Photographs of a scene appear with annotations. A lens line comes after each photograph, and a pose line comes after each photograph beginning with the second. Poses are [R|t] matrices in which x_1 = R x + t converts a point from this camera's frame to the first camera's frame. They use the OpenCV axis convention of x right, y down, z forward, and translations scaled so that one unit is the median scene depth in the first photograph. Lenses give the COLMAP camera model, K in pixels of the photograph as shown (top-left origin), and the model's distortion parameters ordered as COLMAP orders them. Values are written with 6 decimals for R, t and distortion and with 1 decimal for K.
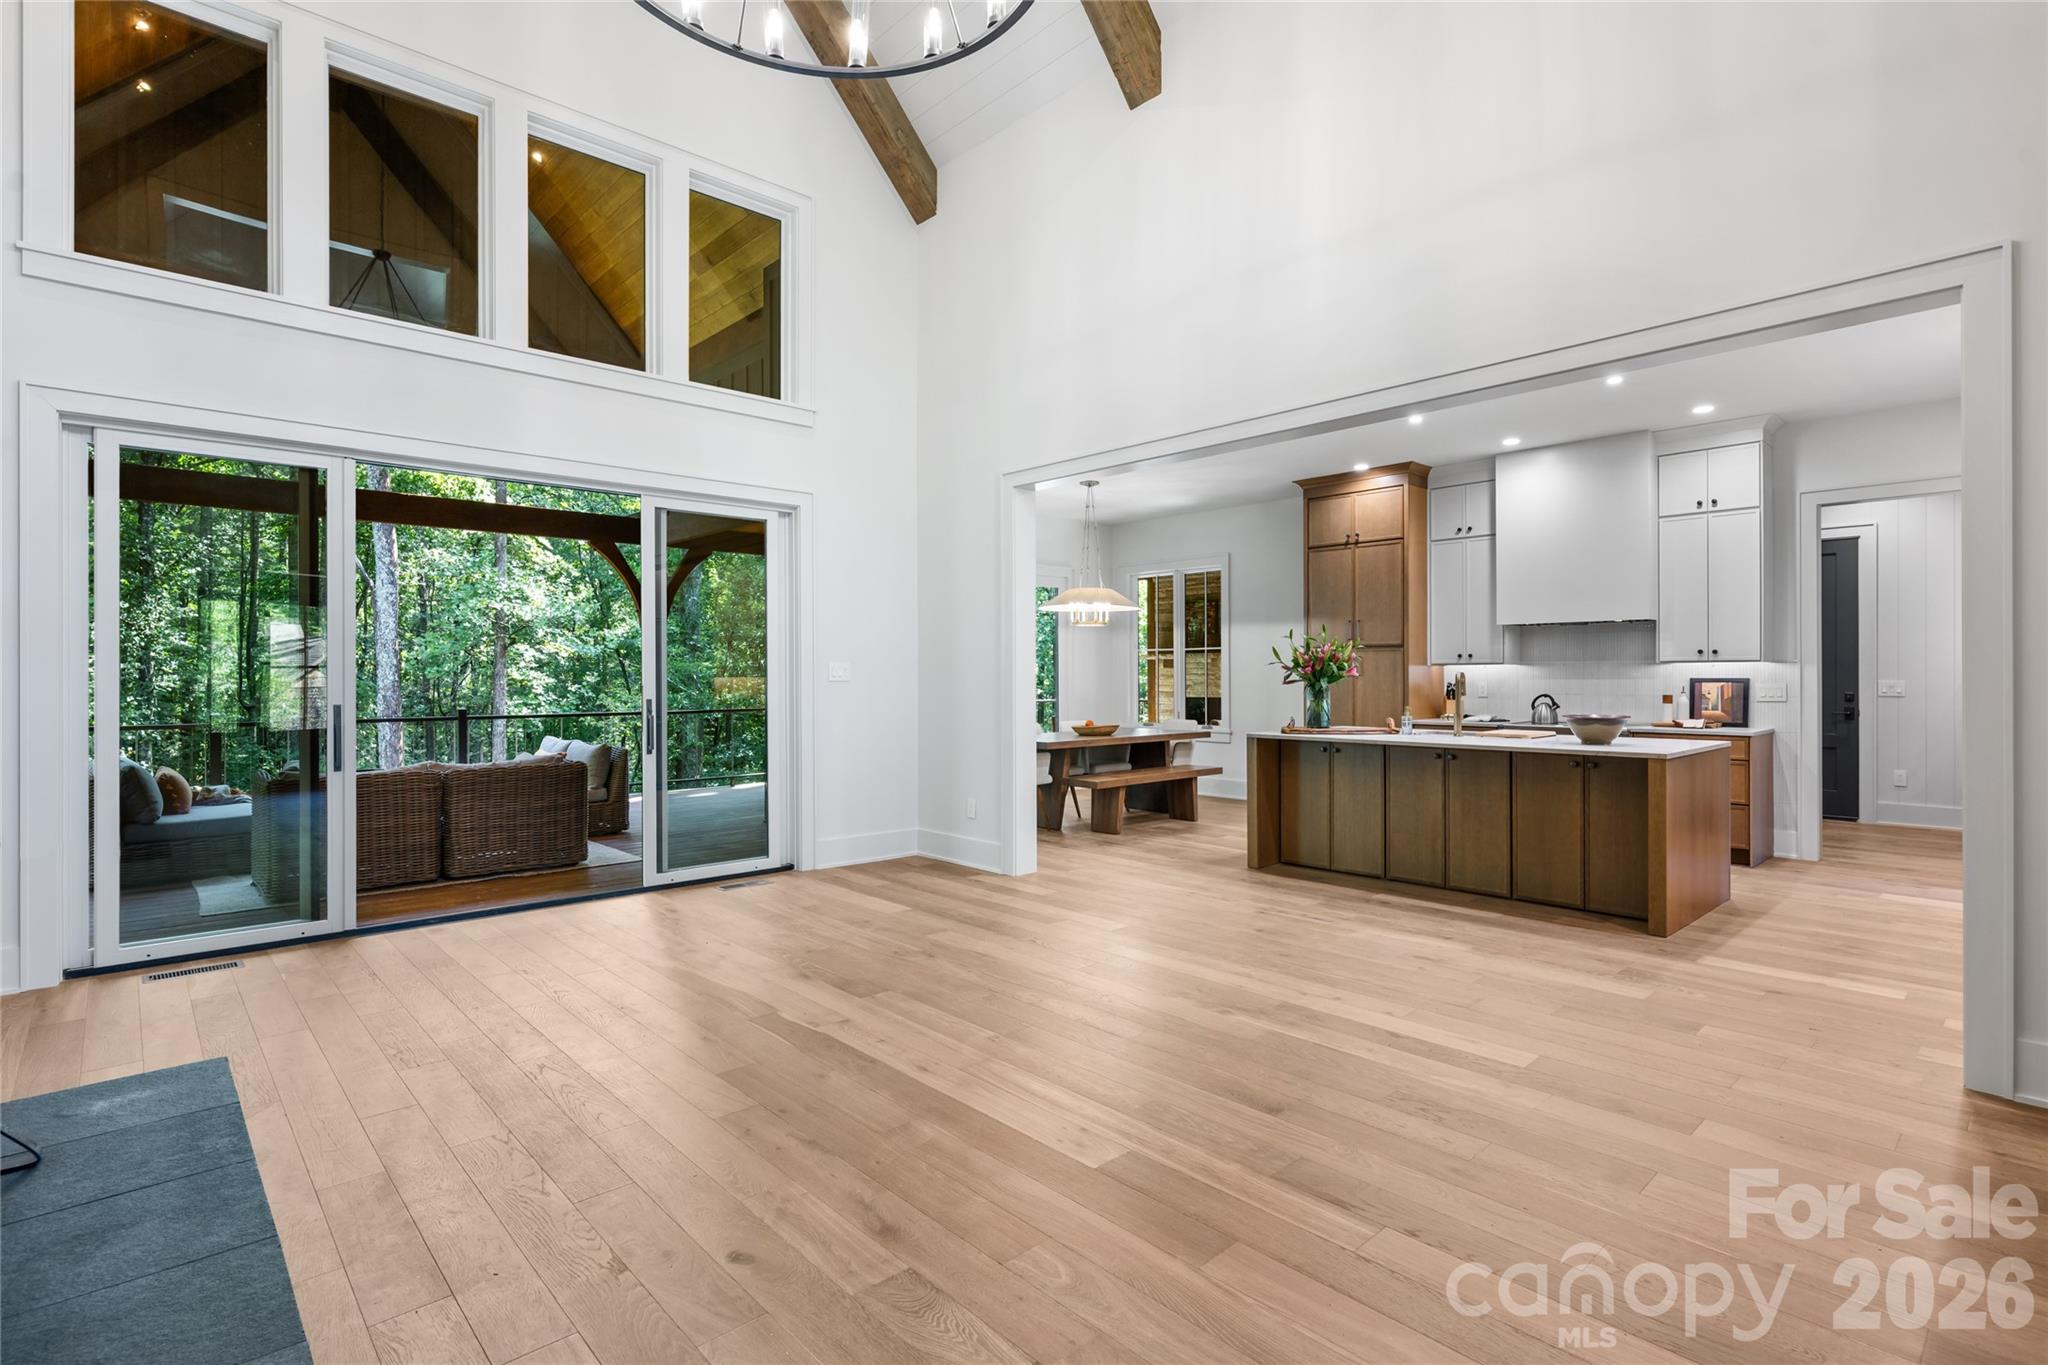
lens RADIAL K [[976.3, 0, 1016.2], [0, 976.3, 678.5], [0, 0, 1]] dist [-0.003765, 0.001979]
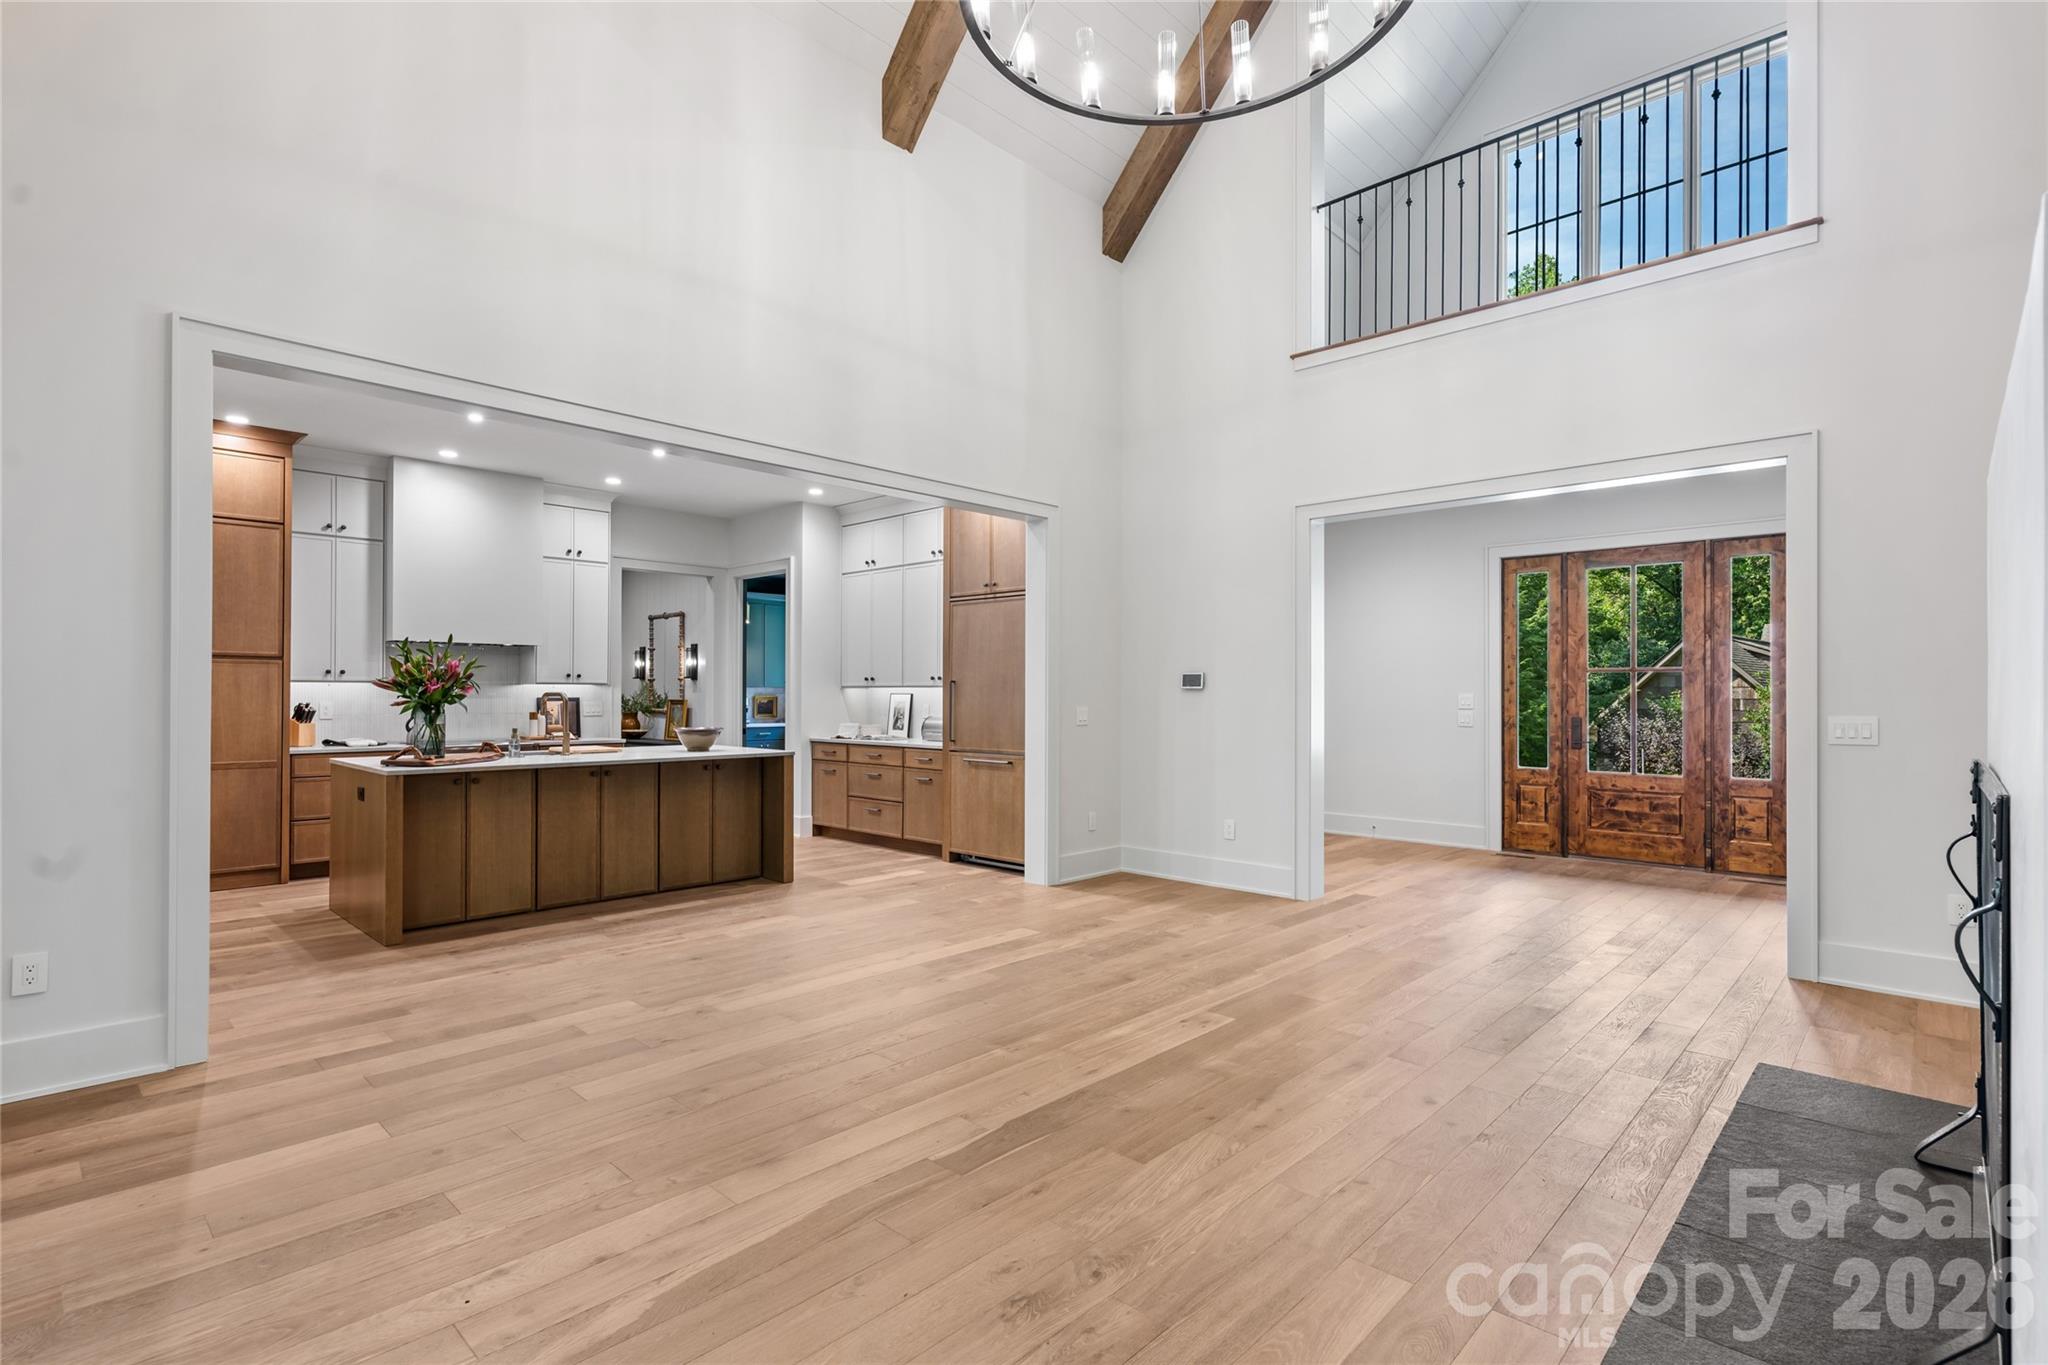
lens RADIAL K [[976.3, 0, 1011.7], [0, 976.3, 684.6], [0, 0, 1]] dist [-0.003765, 0.001979]
pose [[-0.060157, 0.011989, 0.998117, -0.548708], [-0.000384, 0.999928, -0.012034, -0.001957], [-0.998189, -0.001107, -0.060148, 0.551839]]
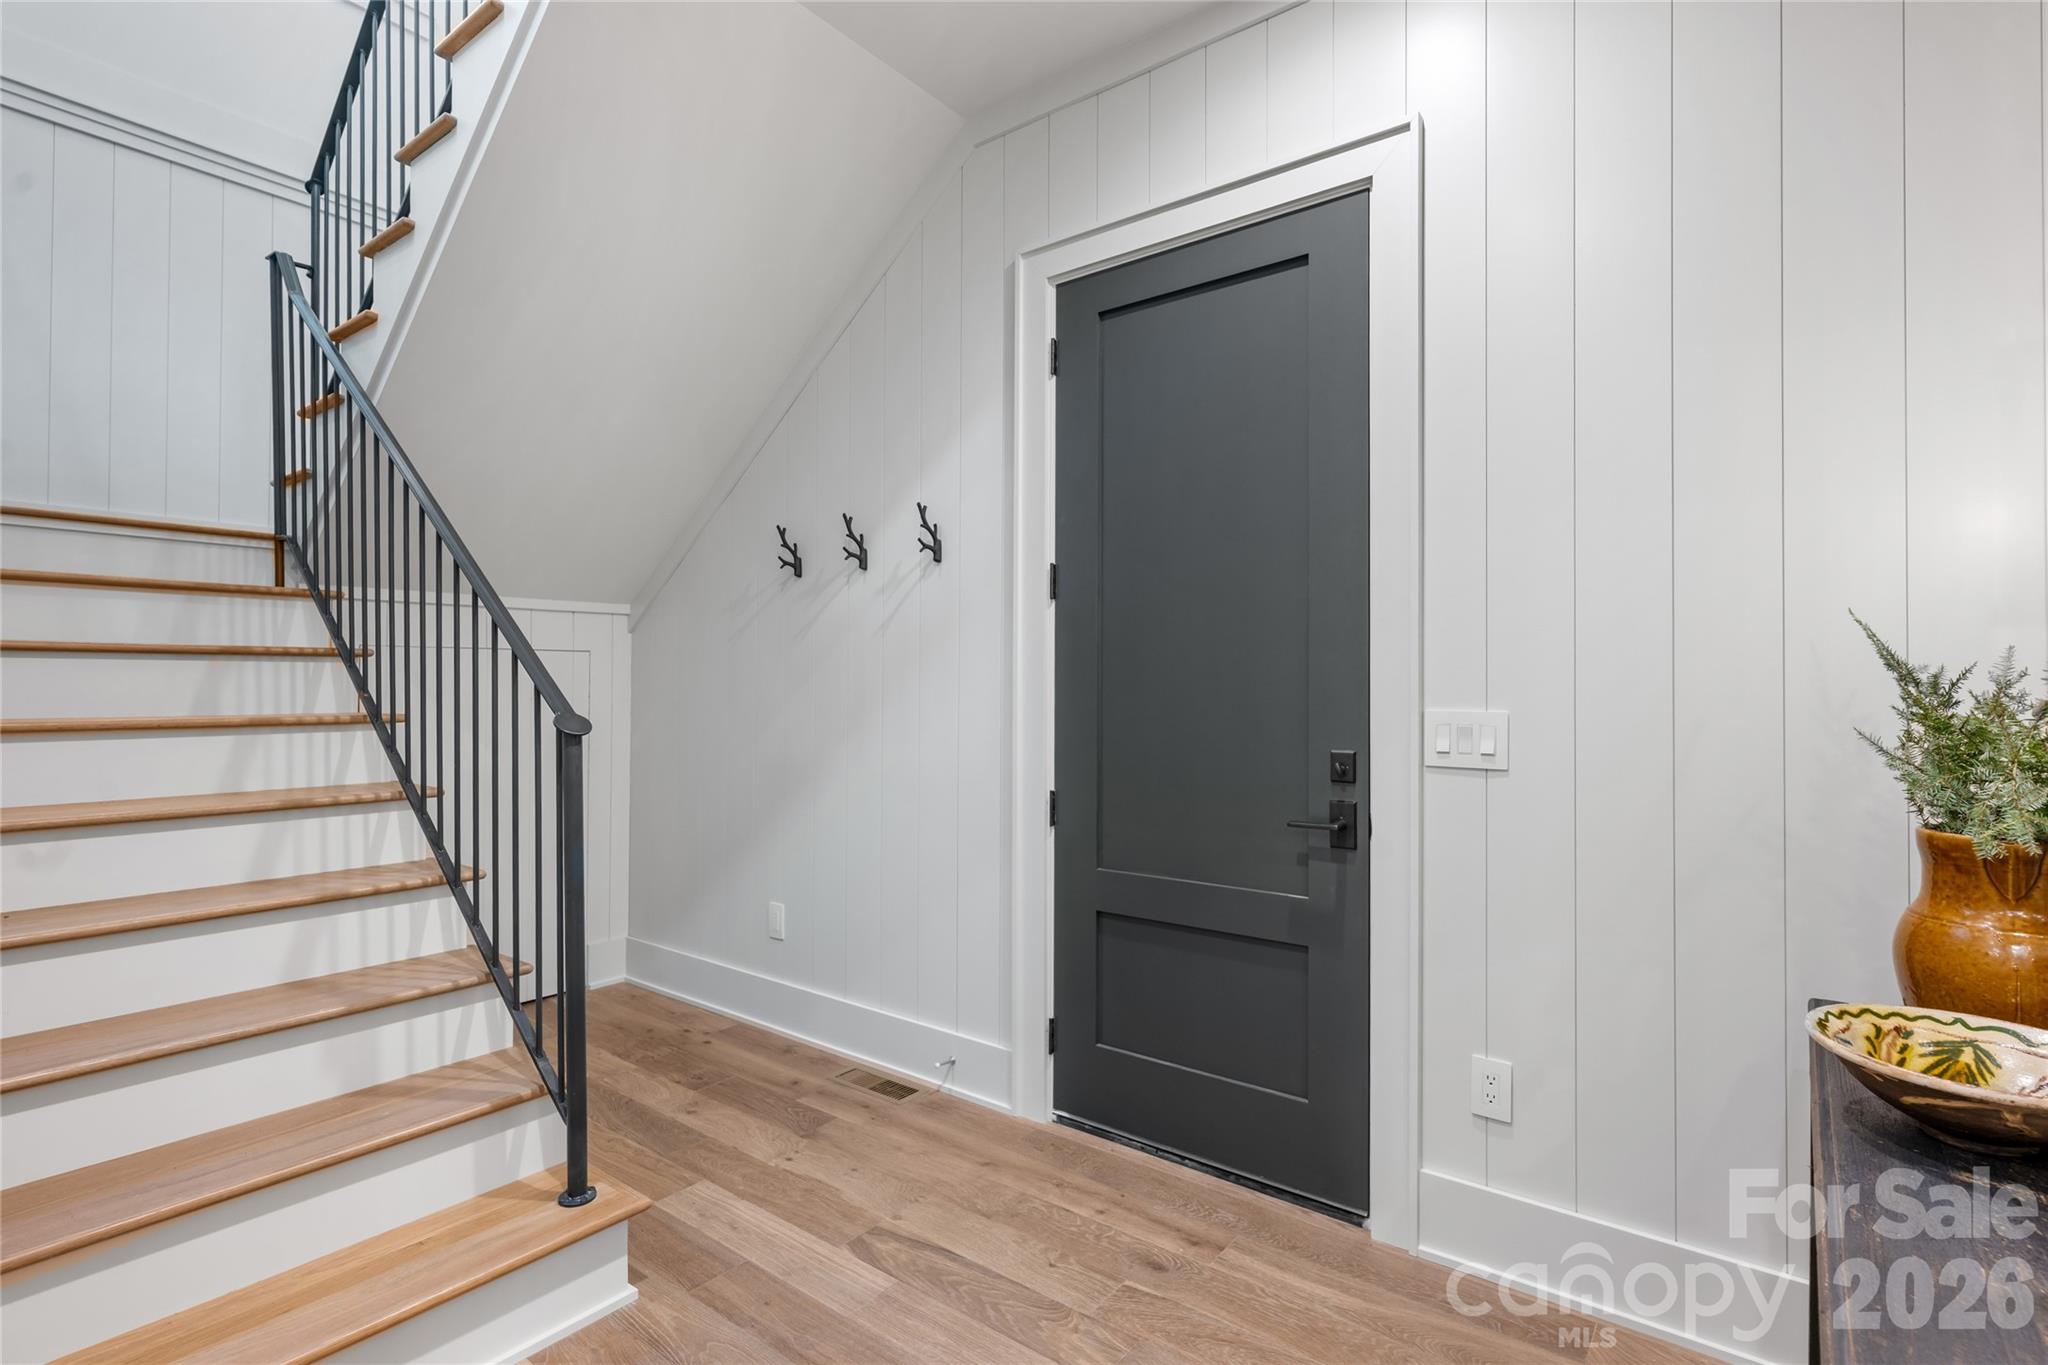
lens RADIAL K [[976.3, 0, 1020.4], [0, 976.3, 683.6], [0, 0, 1]] dist [-0.003765, 0.001979]
pose [[0.985994, 0.002107, 0.166770, 0.916677], [-0.001100, 0.999981, -0.006130, -0.003060], [-0.166780, 0.005861, 0.985977, 0.947832]]
